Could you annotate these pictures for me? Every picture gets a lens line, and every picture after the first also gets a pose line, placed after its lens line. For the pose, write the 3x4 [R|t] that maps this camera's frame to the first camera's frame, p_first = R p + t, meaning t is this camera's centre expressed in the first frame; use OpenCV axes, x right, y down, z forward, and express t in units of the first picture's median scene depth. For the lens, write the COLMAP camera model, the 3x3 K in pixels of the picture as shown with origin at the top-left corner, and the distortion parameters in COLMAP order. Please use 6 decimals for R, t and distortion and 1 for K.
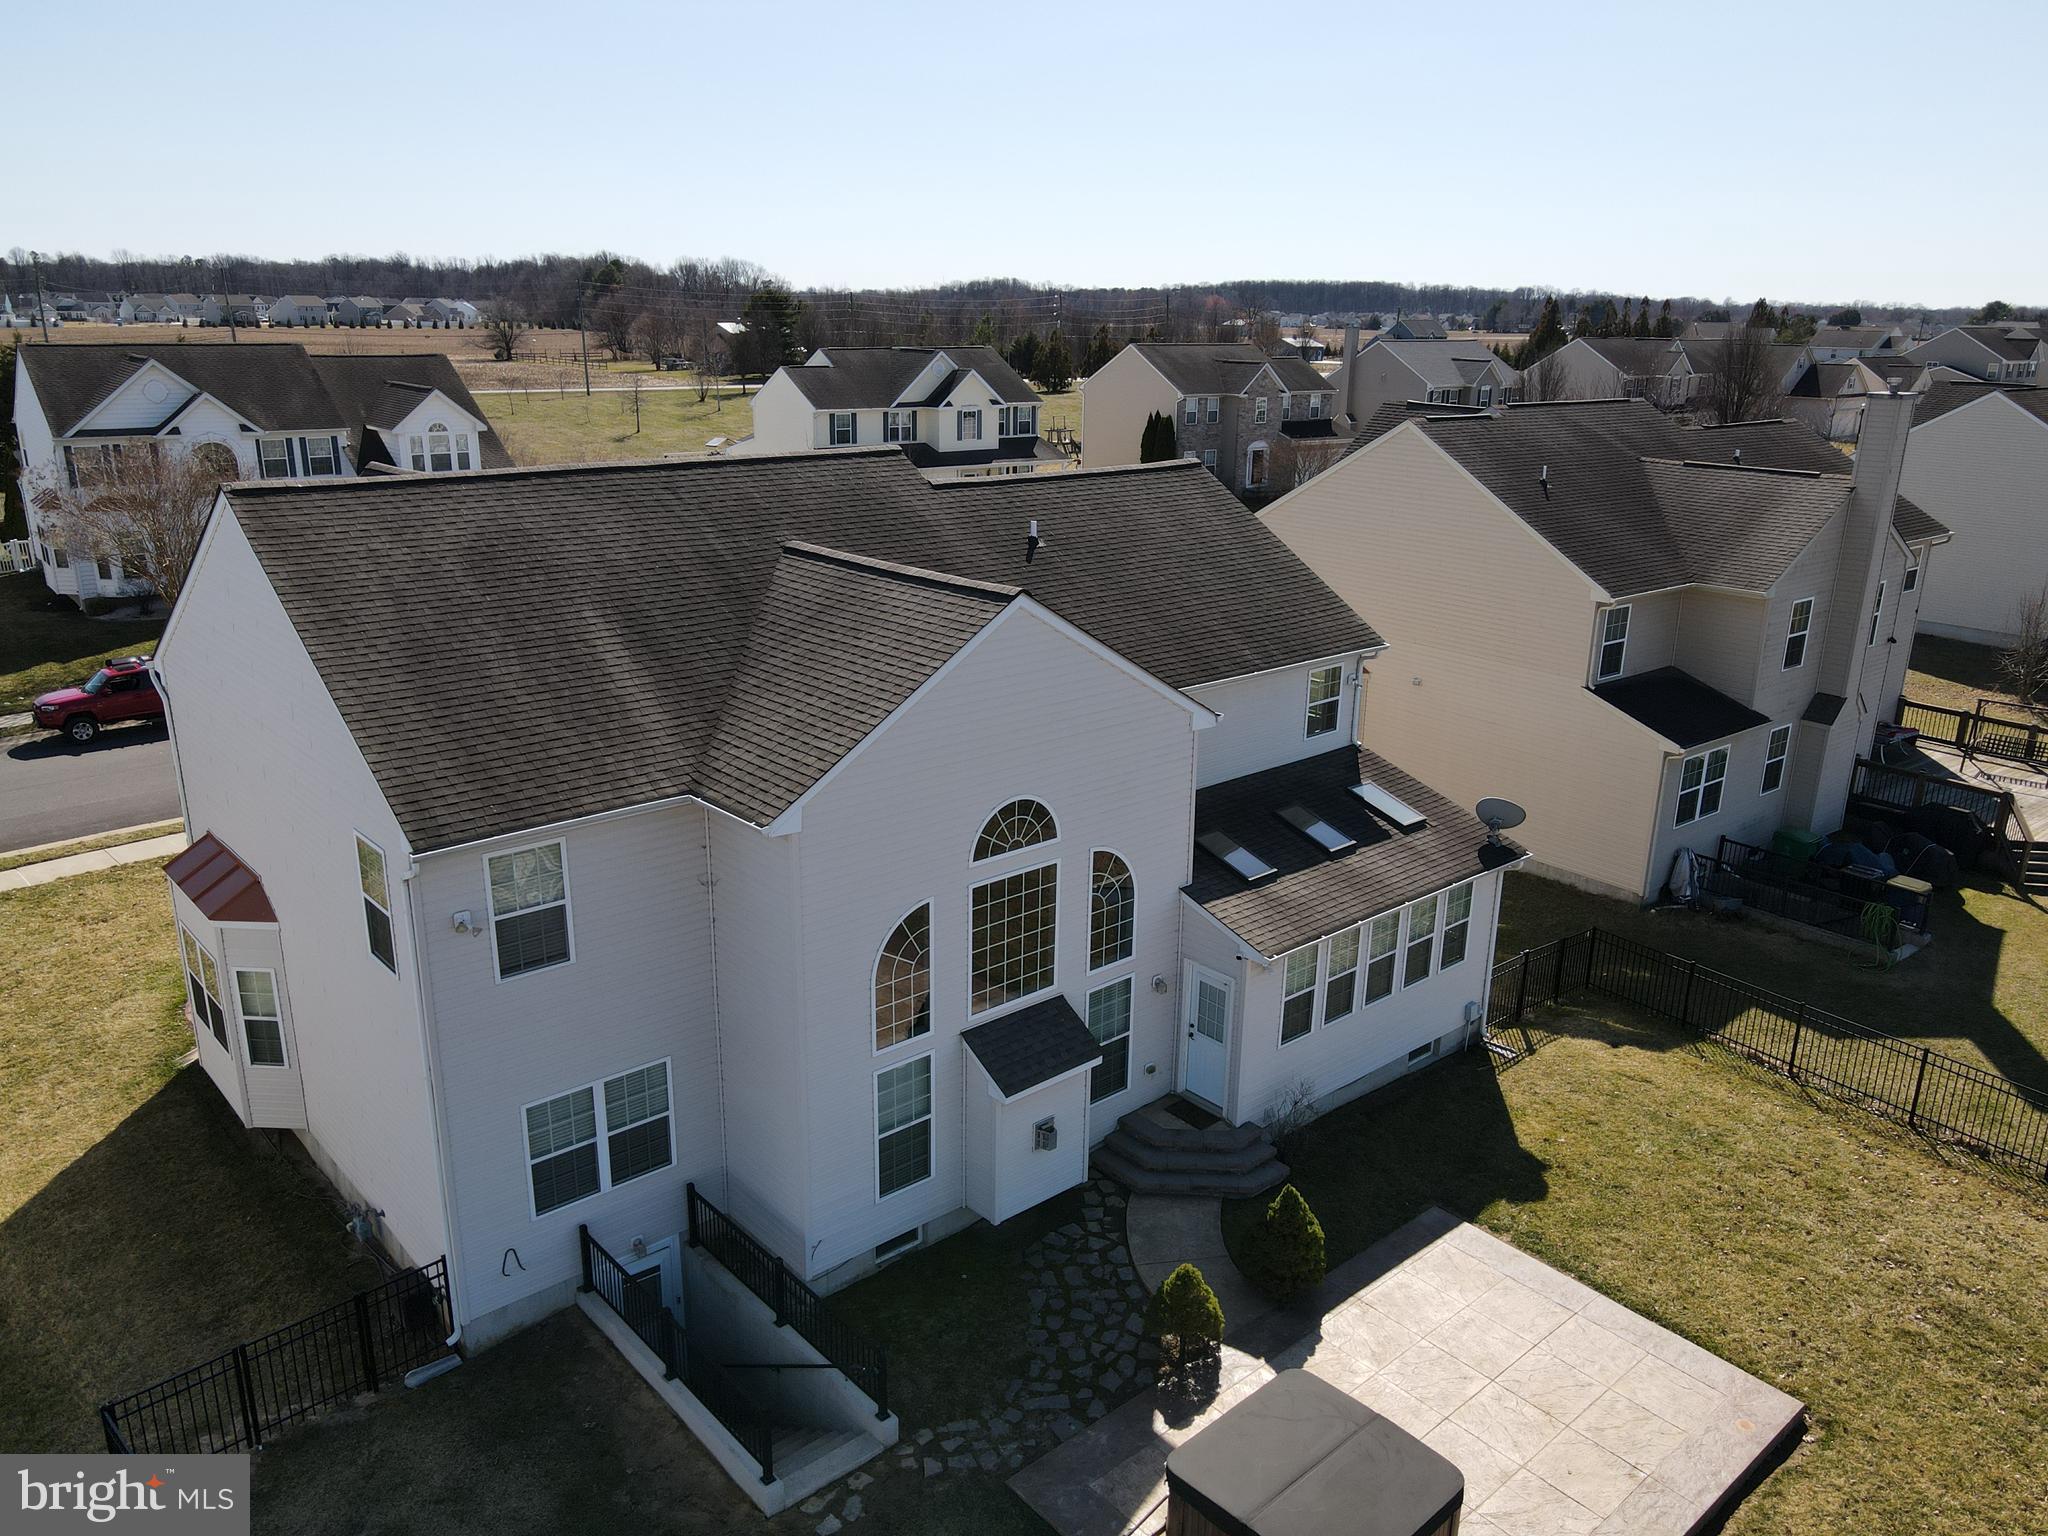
lens RADIAL K [[1508.0, 0, 1027.0], [0, 1508.0, 784.8], [0, 0, 1]] dist [0.005910, 0.009566]
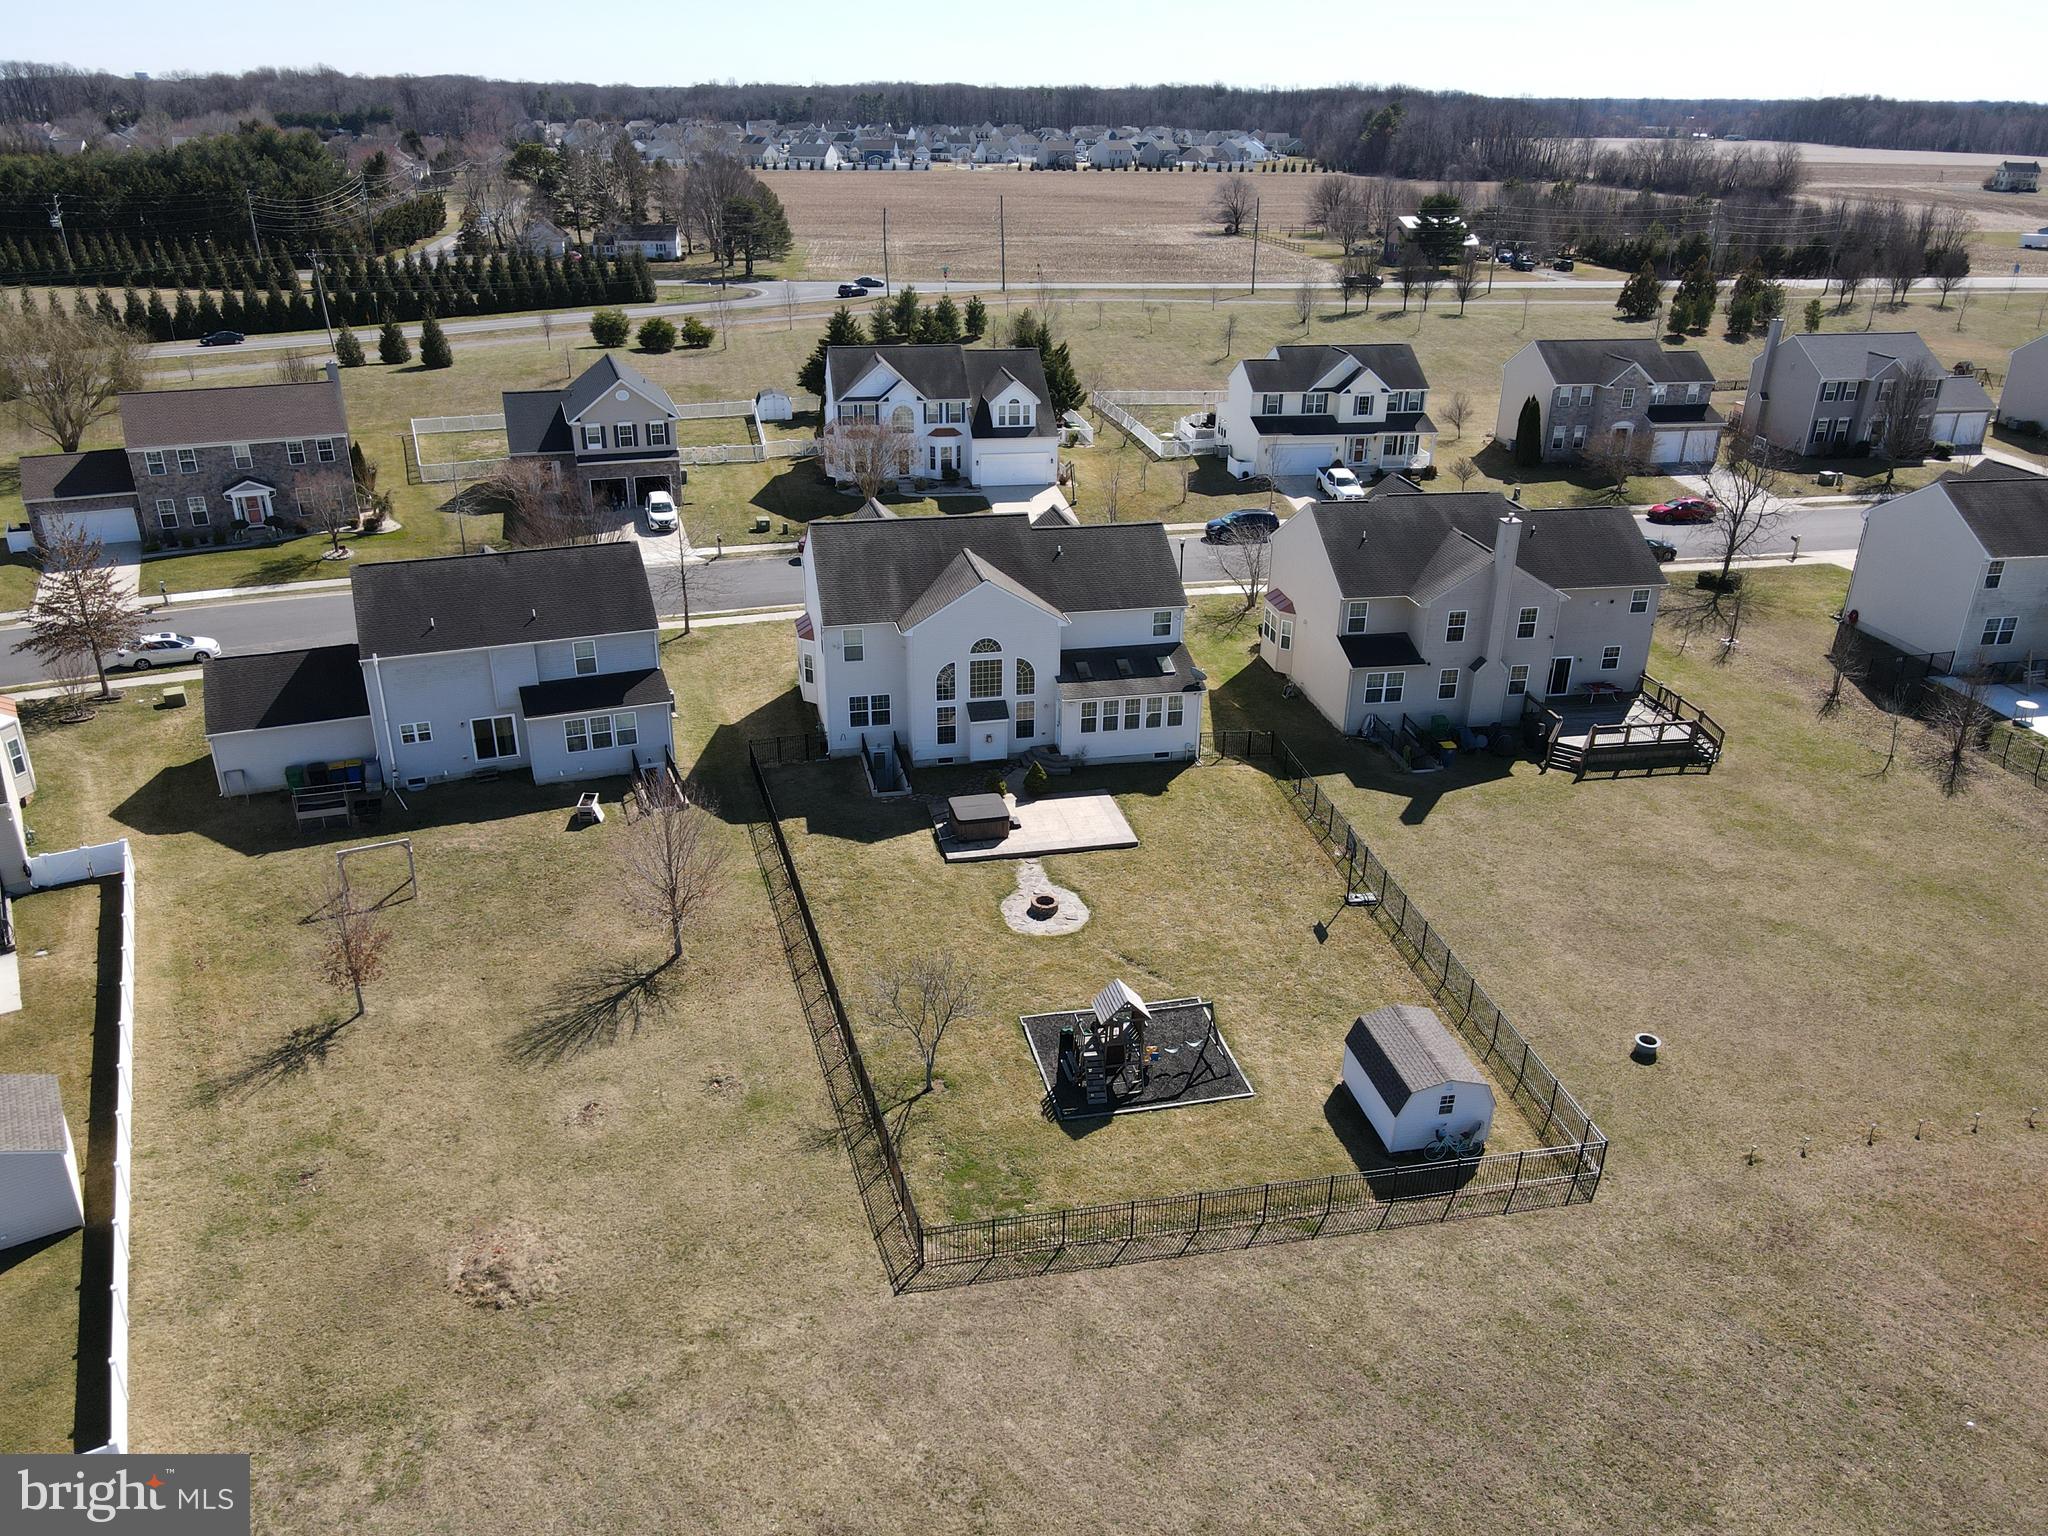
lens RADIAL K [[1517.7, 0, 1028.3], [0, 1517.7, 776.8], [0, 0, 1]] dist [-0.021919, 0.059746]
pose [[0.877651, 0.194475, -0.438074, 1.213187], [-0.146168, 0.979045, 0.141793, -0.135980], [0.456470, -0.060412, 0.887686, -1.506741]]
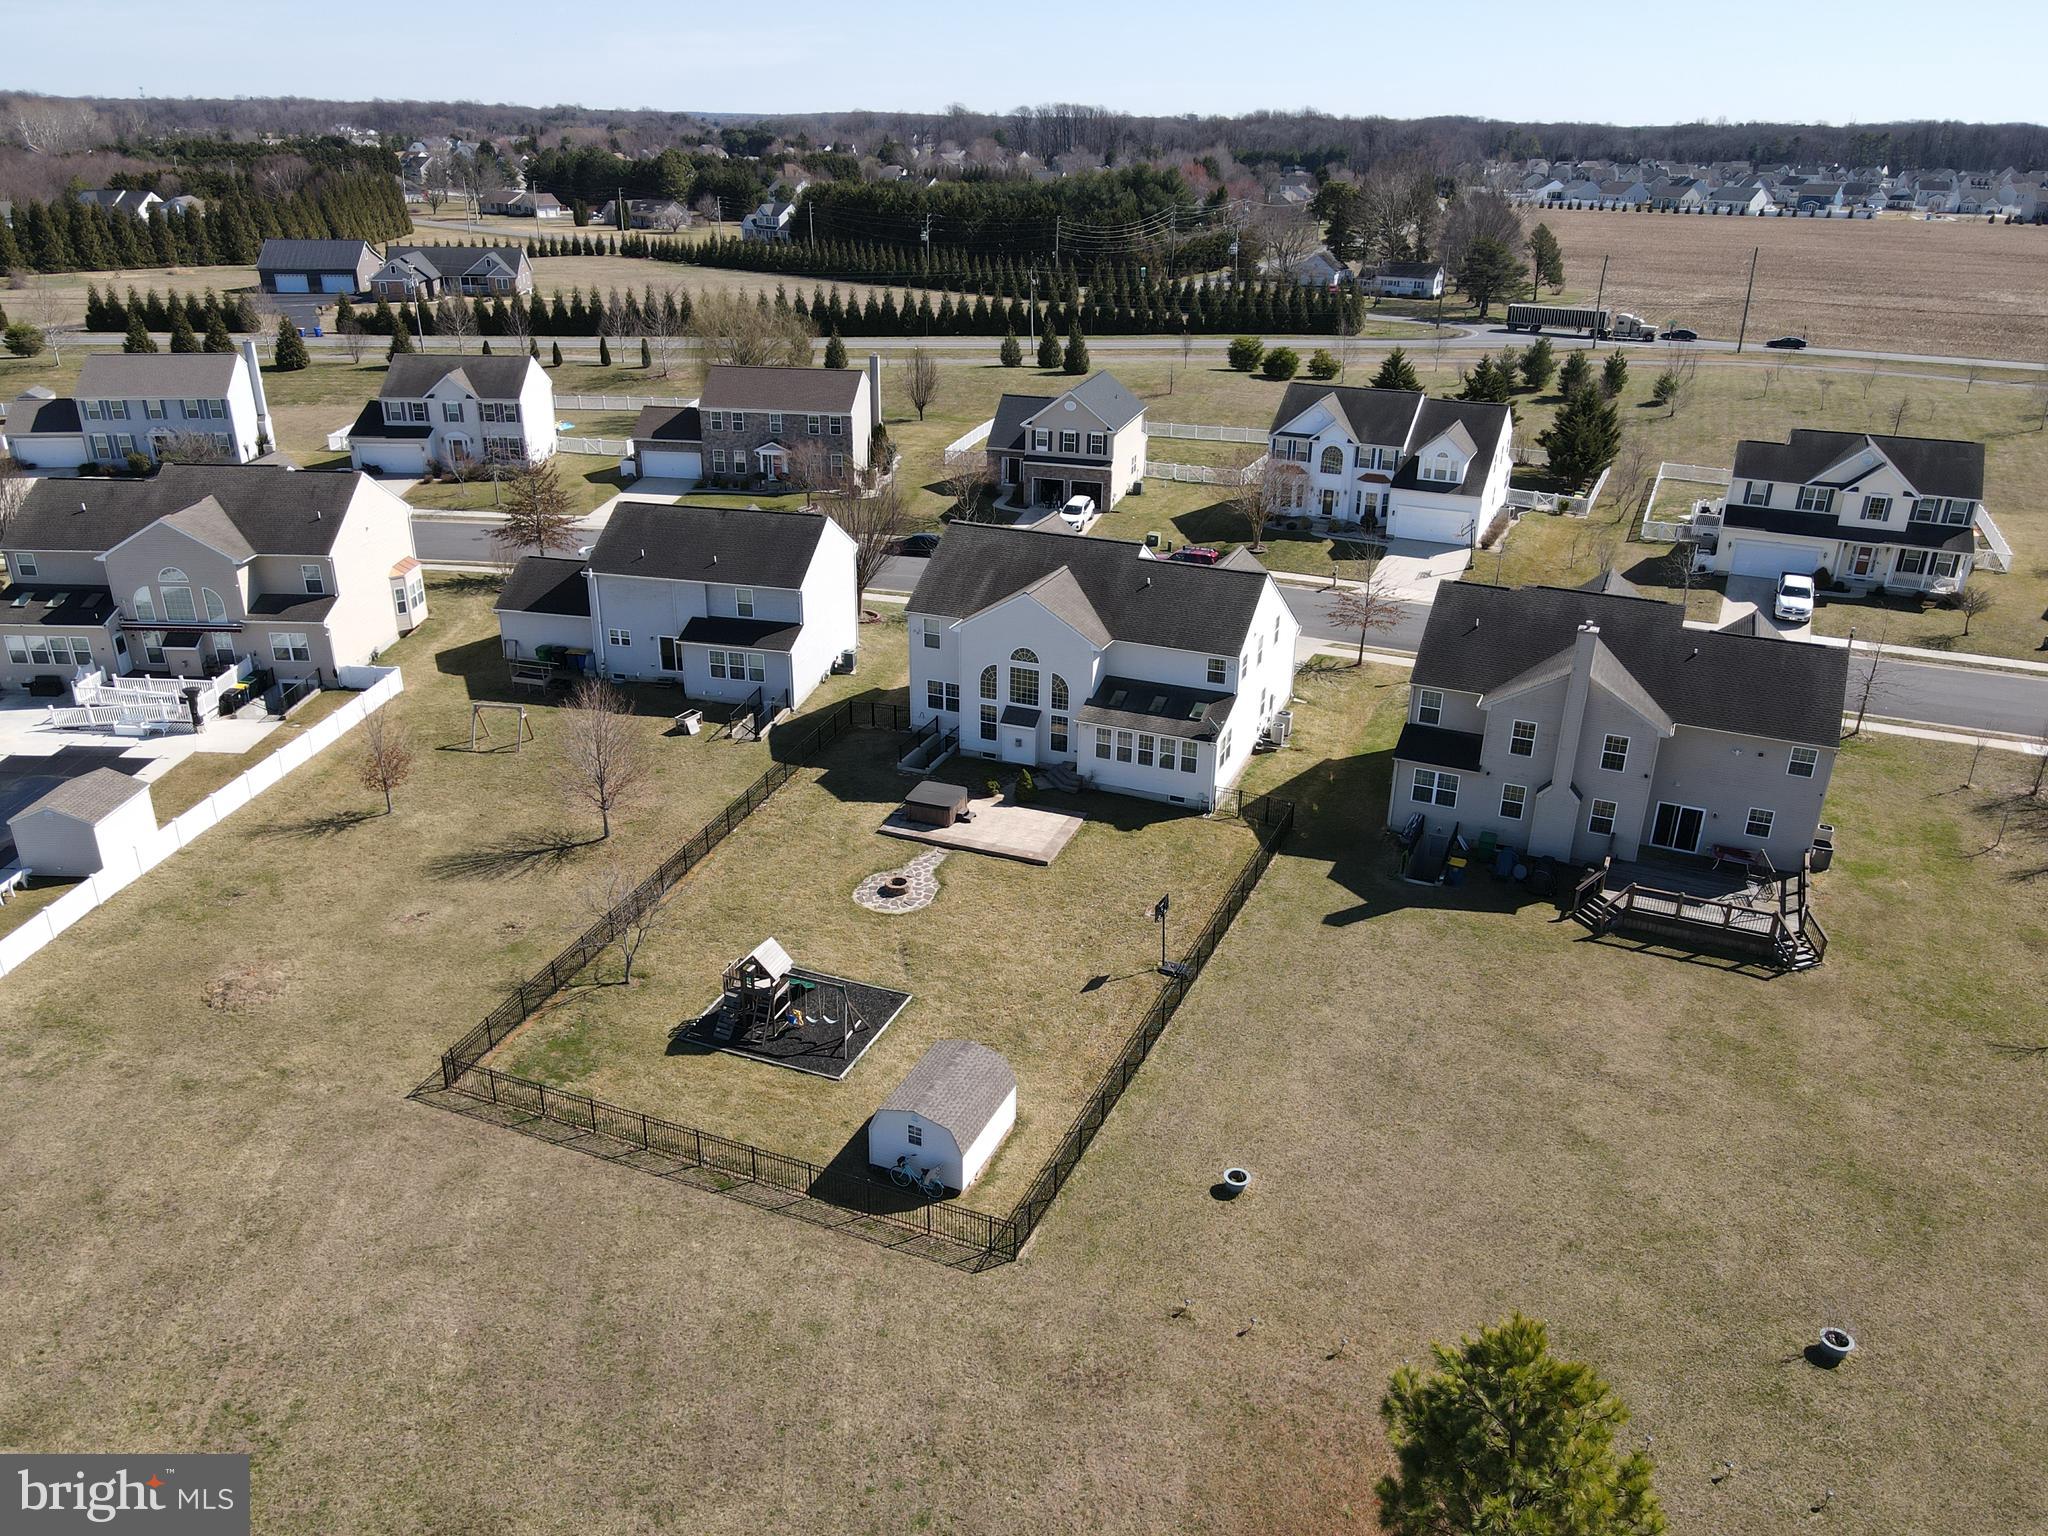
lens RADIAL K [[1517.7, 0, 1028.3], [0, 1517.7, 776.8], [0, 0, 1]] dist [-0.021919, 0.059746]
pose [[0.455917, 0.349026, -0.818731, 2.271032], [-0.279546, 0.929502, 0.240581, -0.427726], [0.844982, 0.119188, 0.521345, -0.637441]]
